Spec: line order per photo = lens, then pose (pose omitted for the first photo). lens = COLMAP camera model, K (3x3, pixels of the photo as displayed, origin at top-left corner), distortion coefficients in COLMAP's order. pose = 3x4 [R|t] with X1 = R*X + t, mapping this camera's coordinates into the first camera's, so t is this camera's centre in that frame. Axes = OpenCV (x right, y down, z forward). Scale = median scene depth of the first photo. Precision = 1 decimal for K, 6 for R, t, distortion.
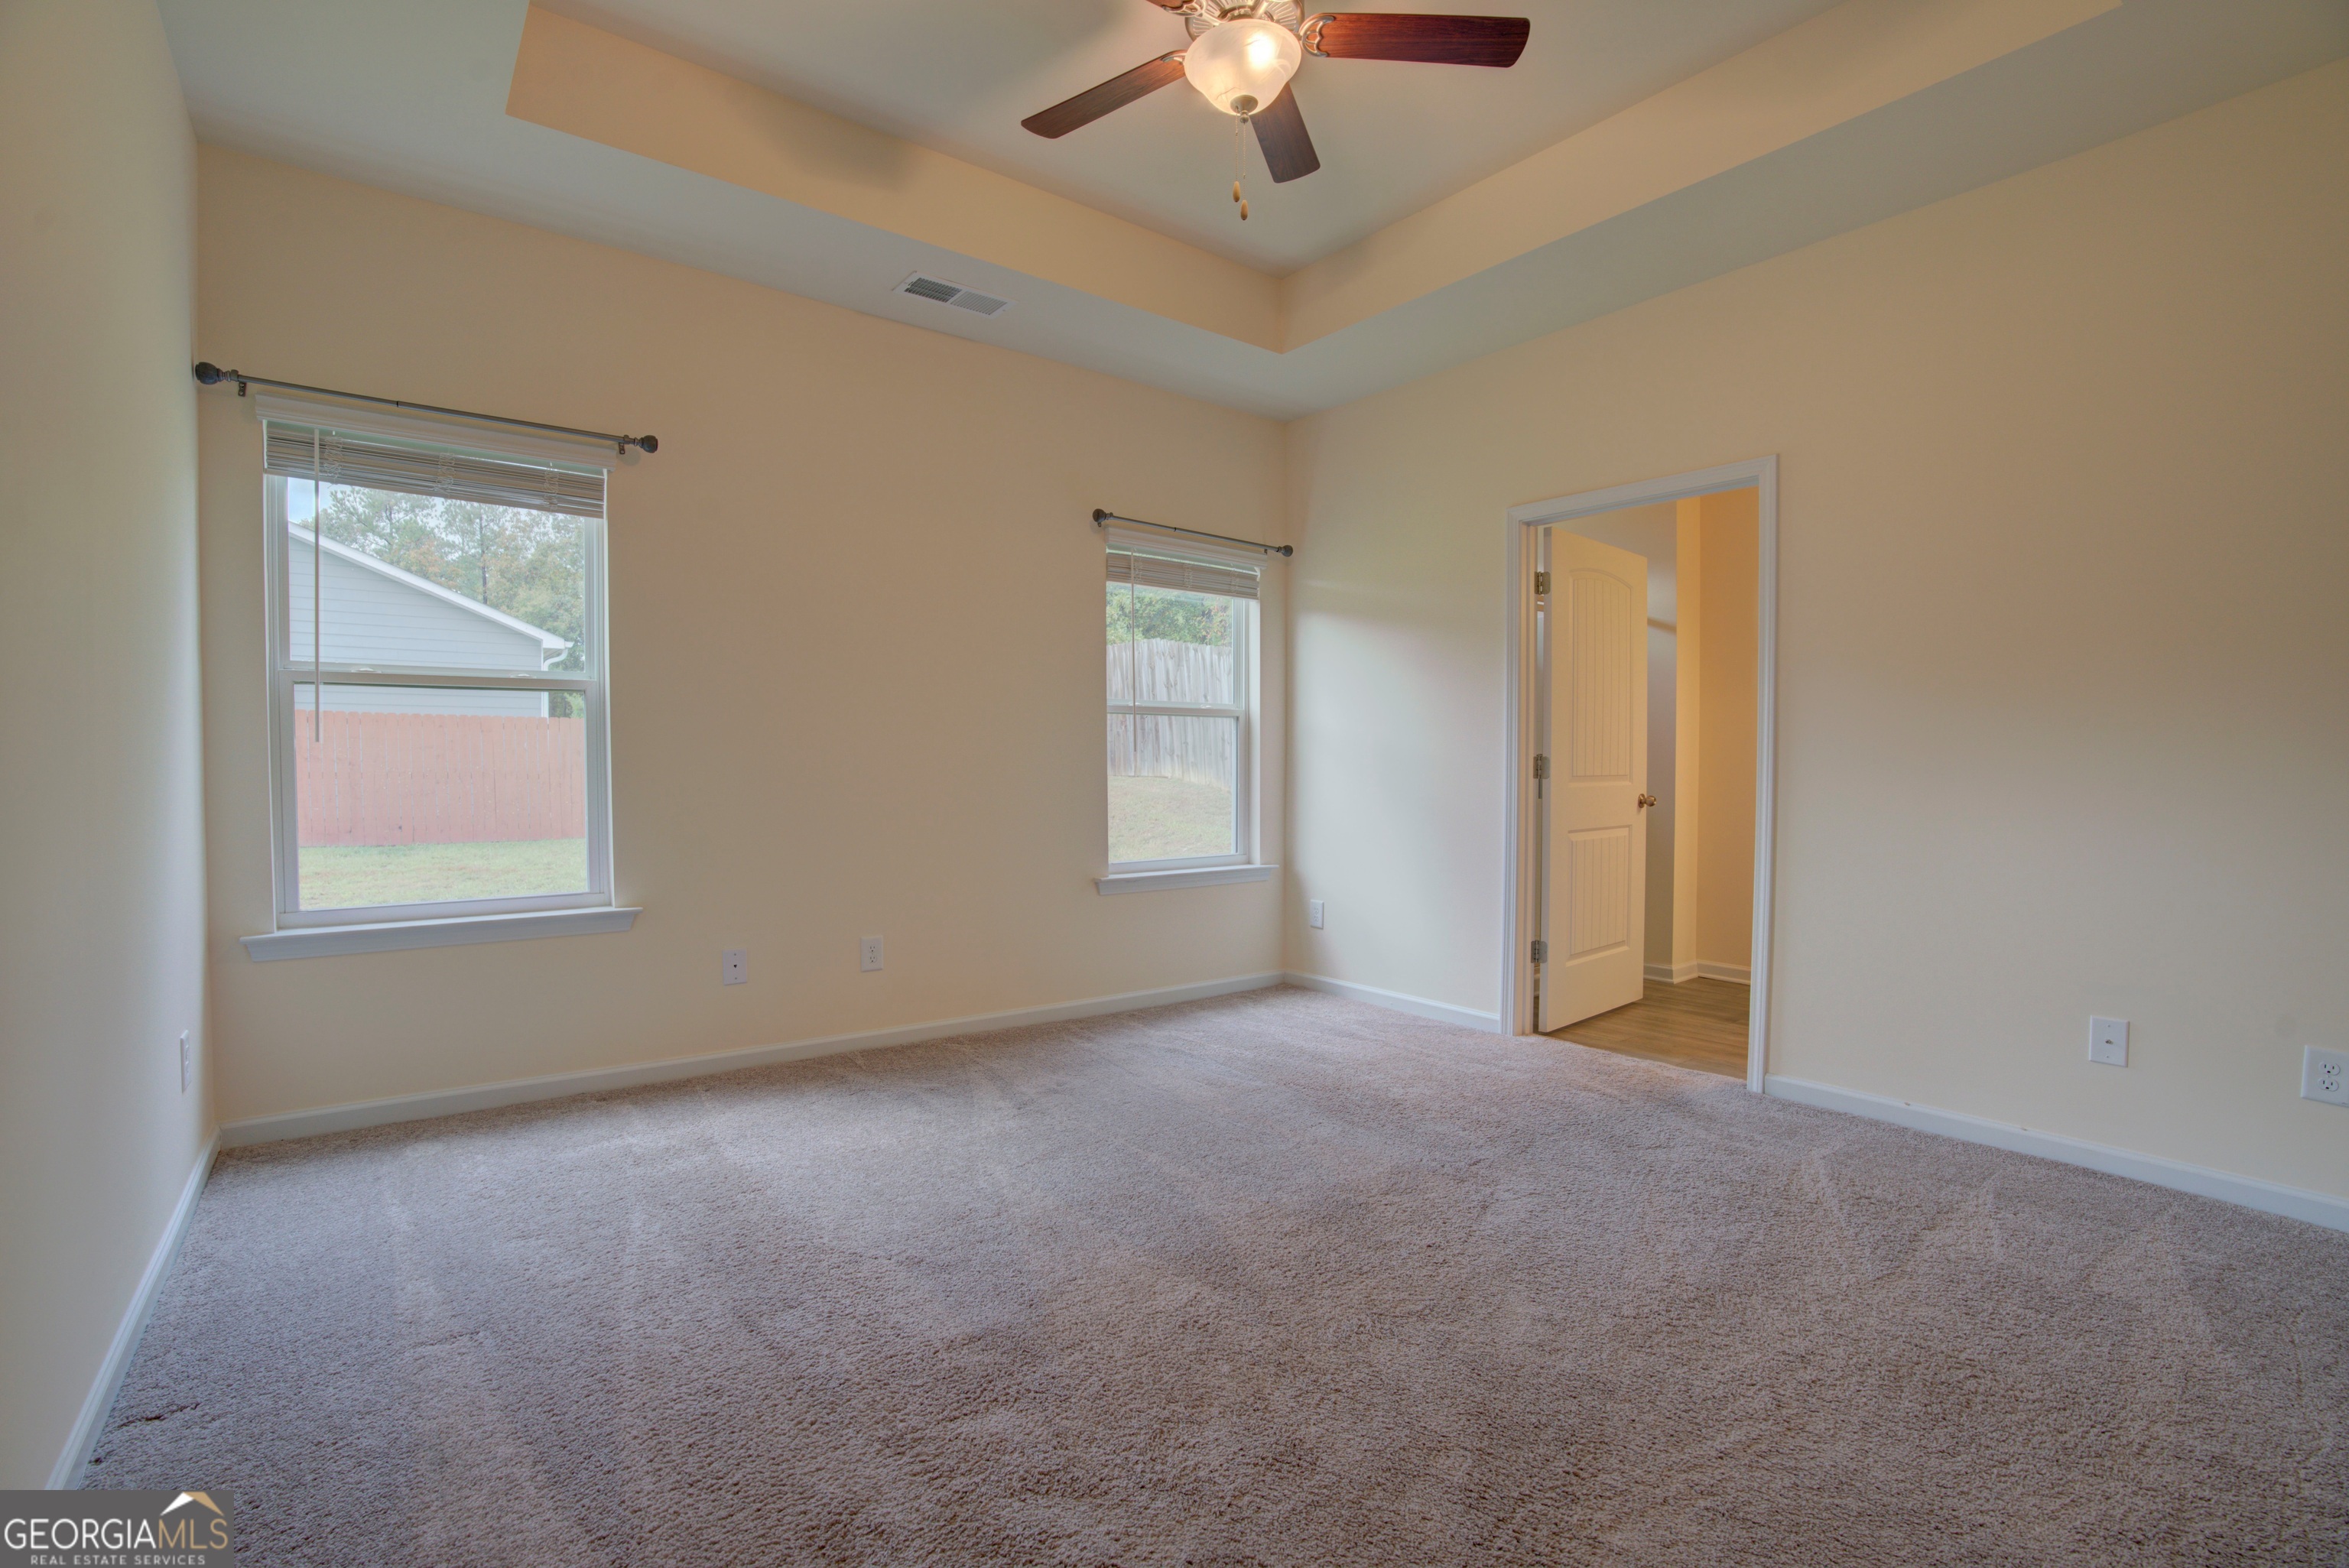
lens RADIAL K [[1051.6, 0, 1168.1], [0, 1051.6, 784.8], [0, 0, 1]] dist [-0.059270, 0.016477]
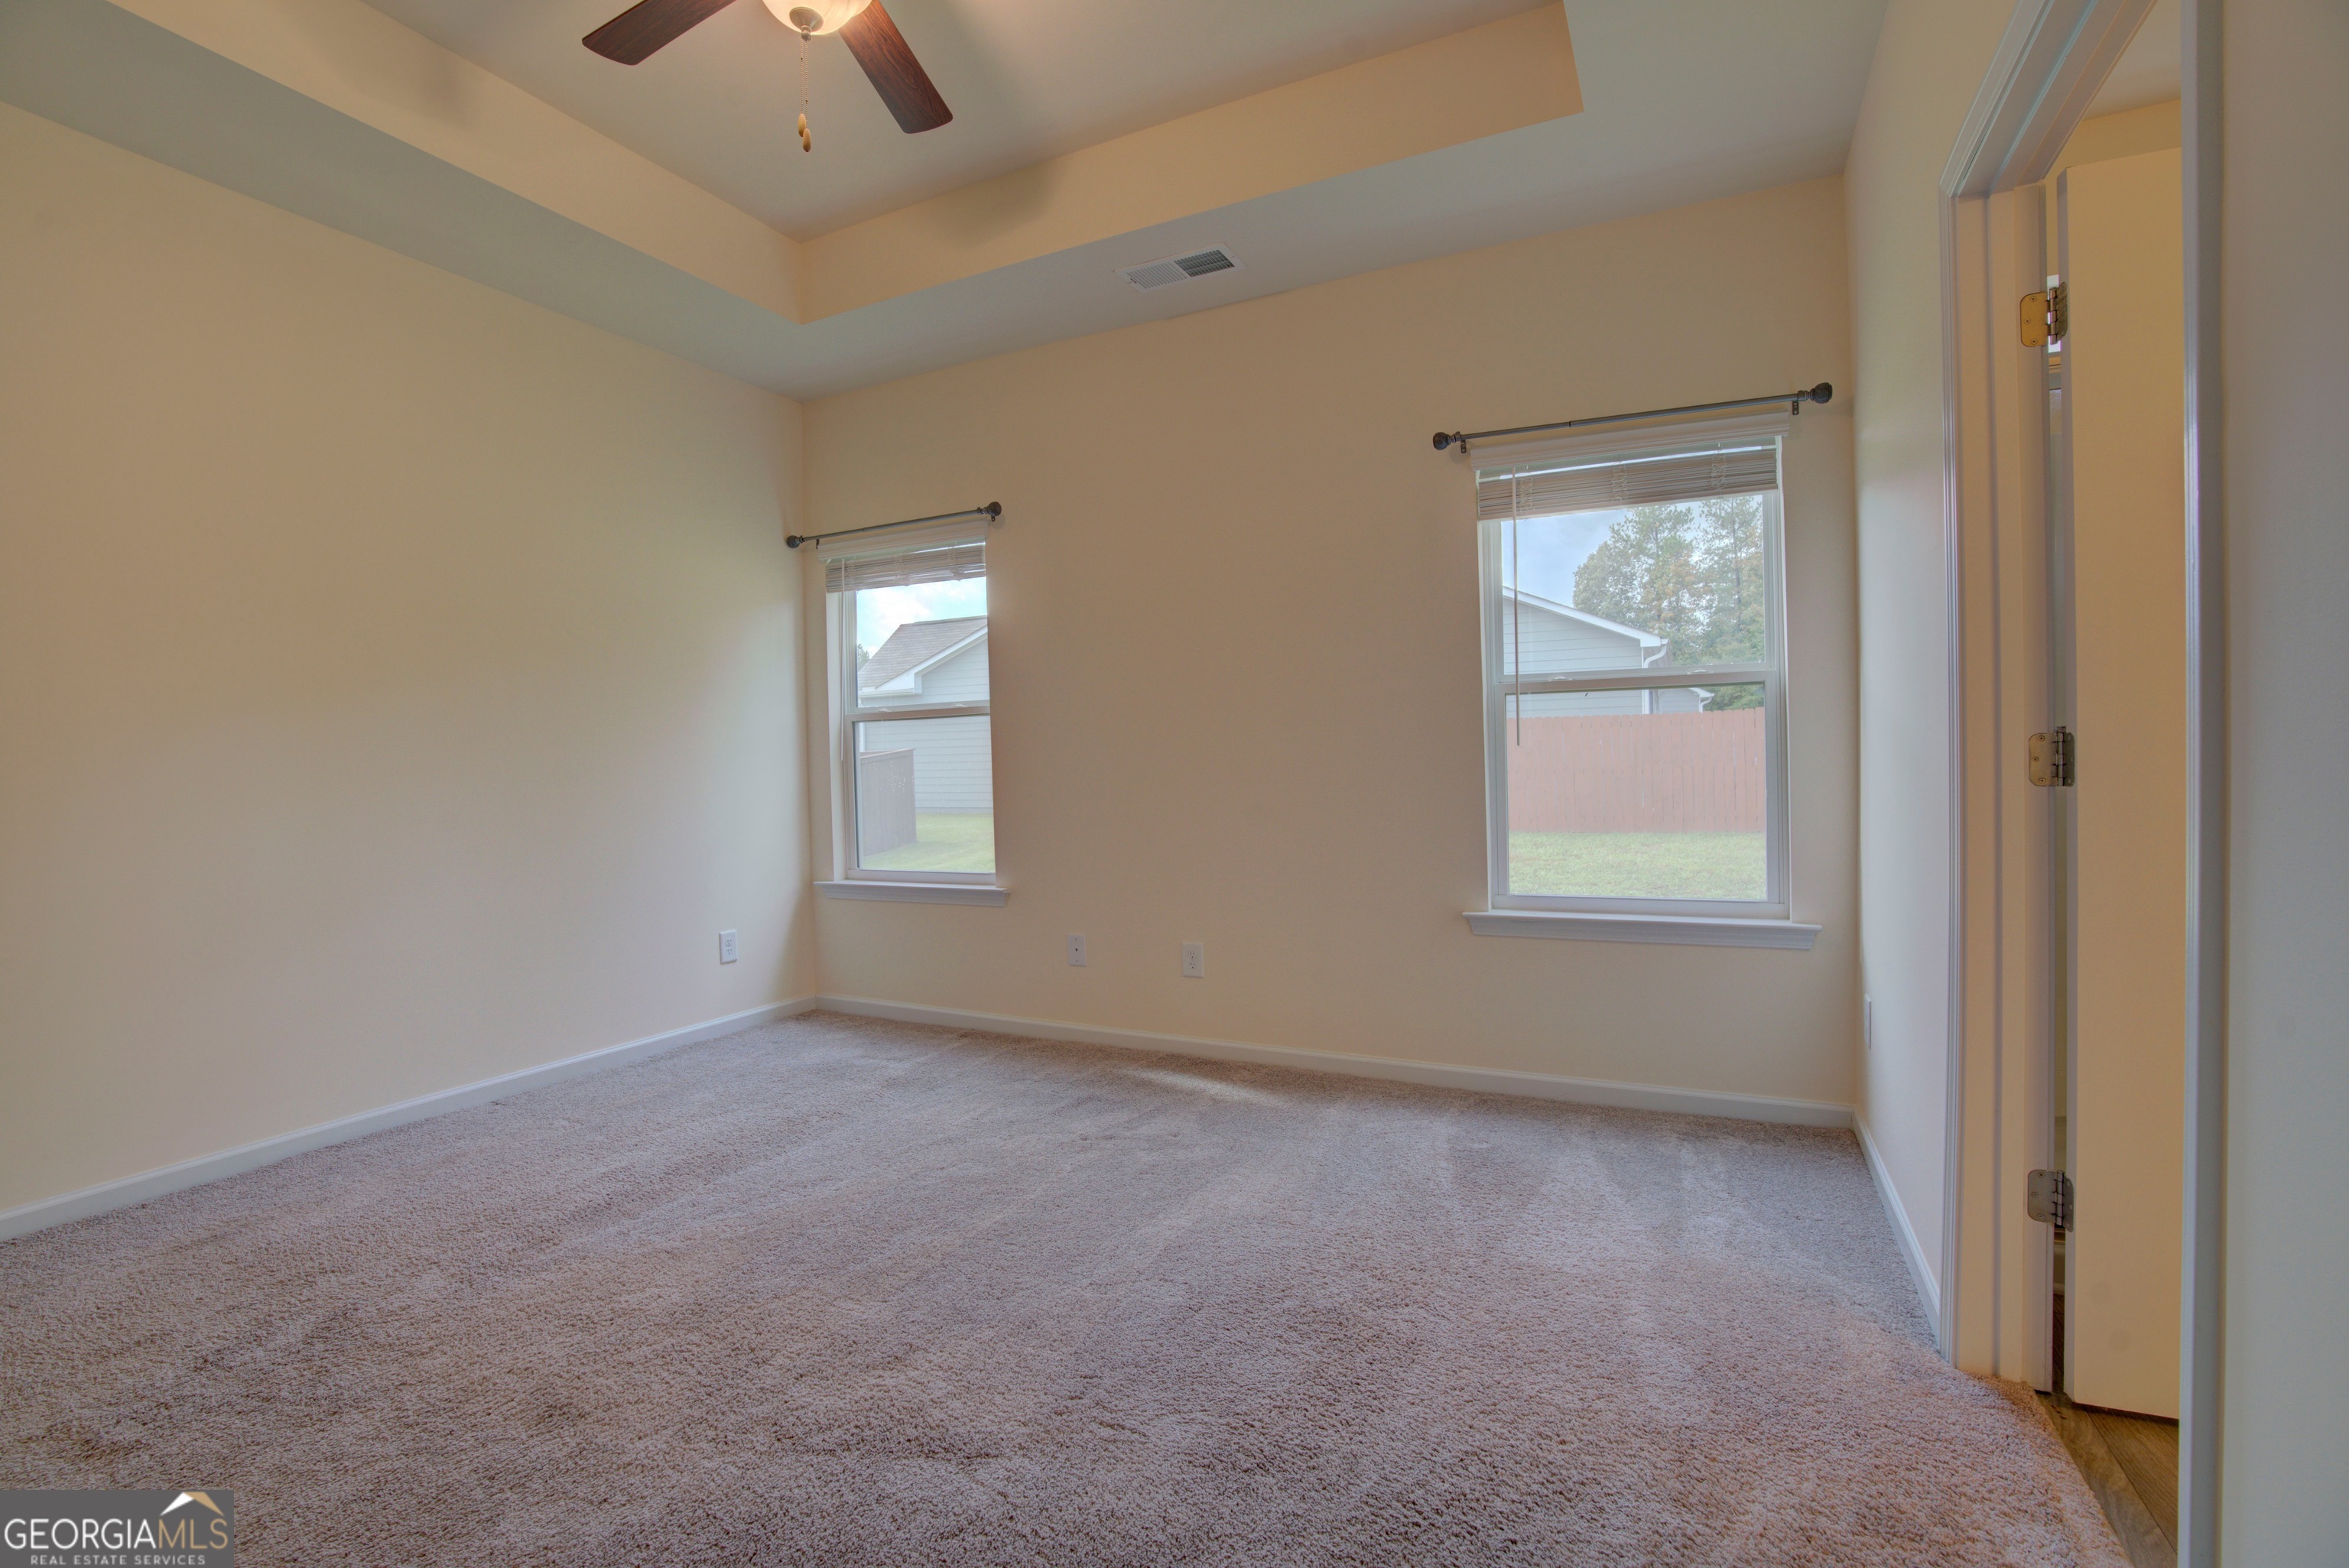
lens RADIAL K [[1051.6, 0, 1168.1], [0, 1051.6, 777.7], [0, 0, 1]] dist [-0.059270, 0.016477]
pose [[0.450479, -0.001235, -0.892786, 0.451958], [0.002170, 0.999998, -0.000288, -0.007953], [0.892784, -0.001807, 0.450481, 0.404739]]
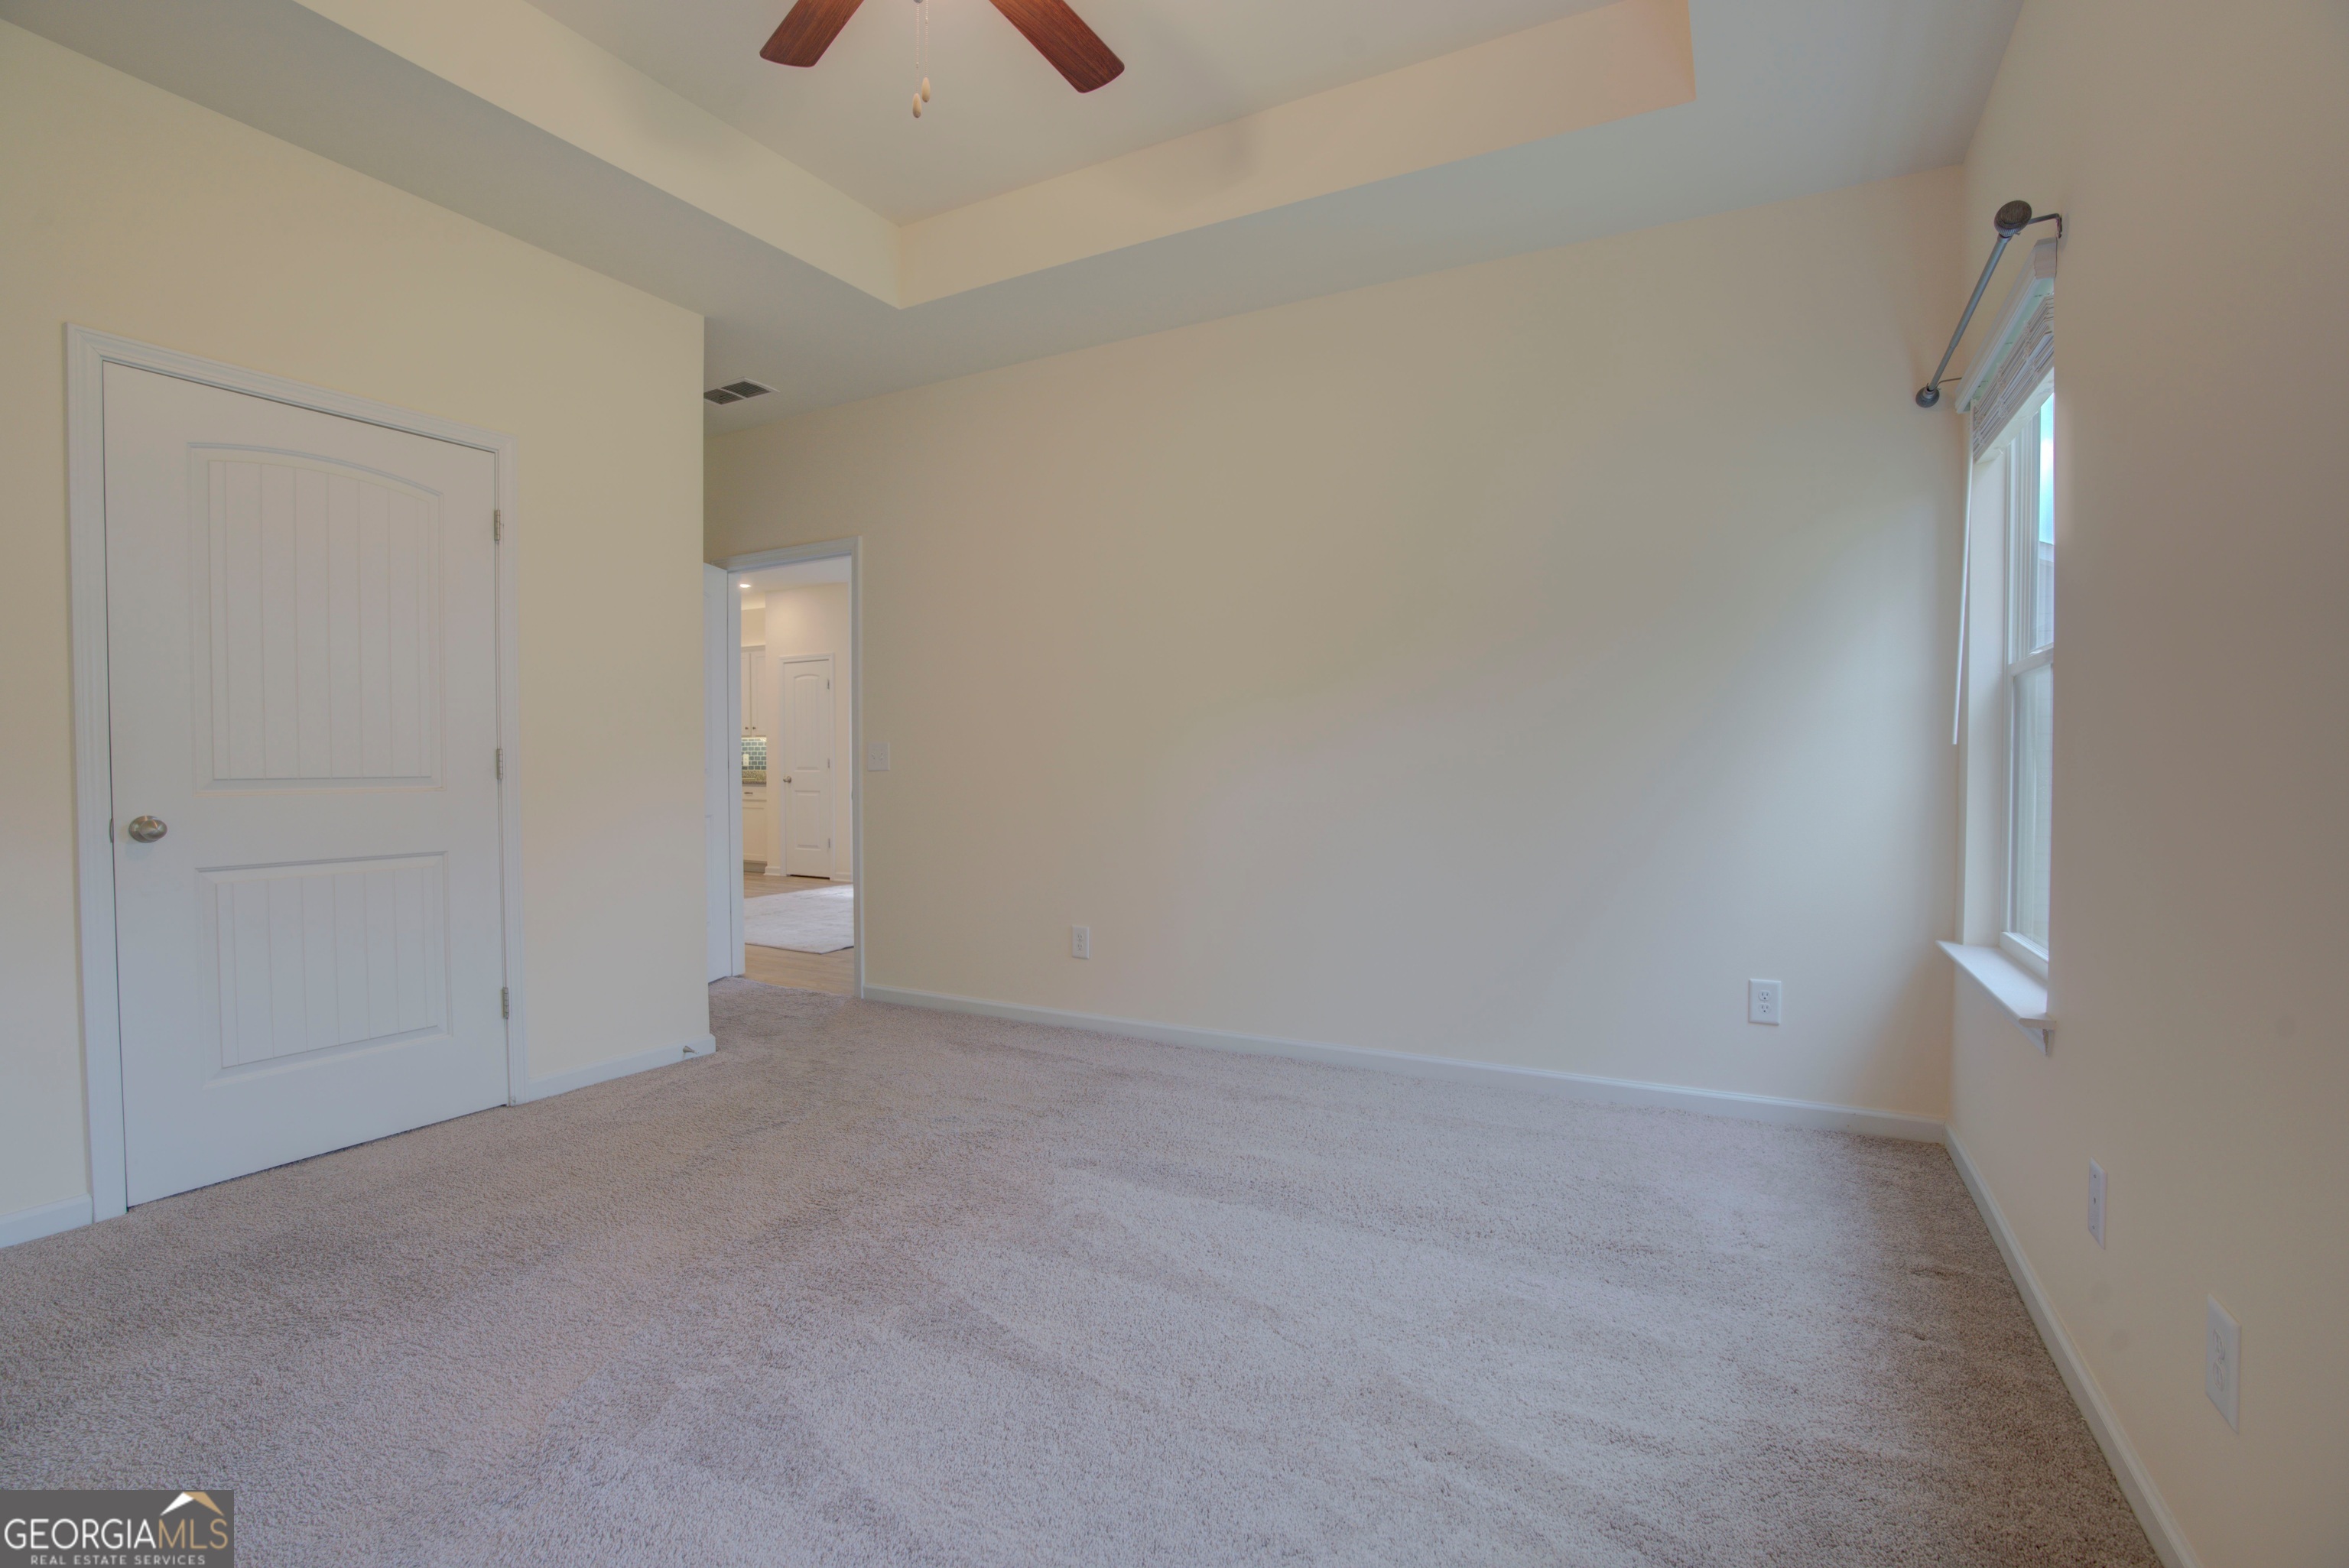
lens RADIAL K [[1051.6, 0, 1179.6], [0, 1051.6, 792.1], [0, 0, 1]] dist [-0.059270, 0.016477]
pose [[-0.908970, 0.014087, -0.416623, 0.104359], [-0.006454, 0.998833, 0.047854, -0.021960], [0.416811, 0.046187, -0.907819, 0.863320]]
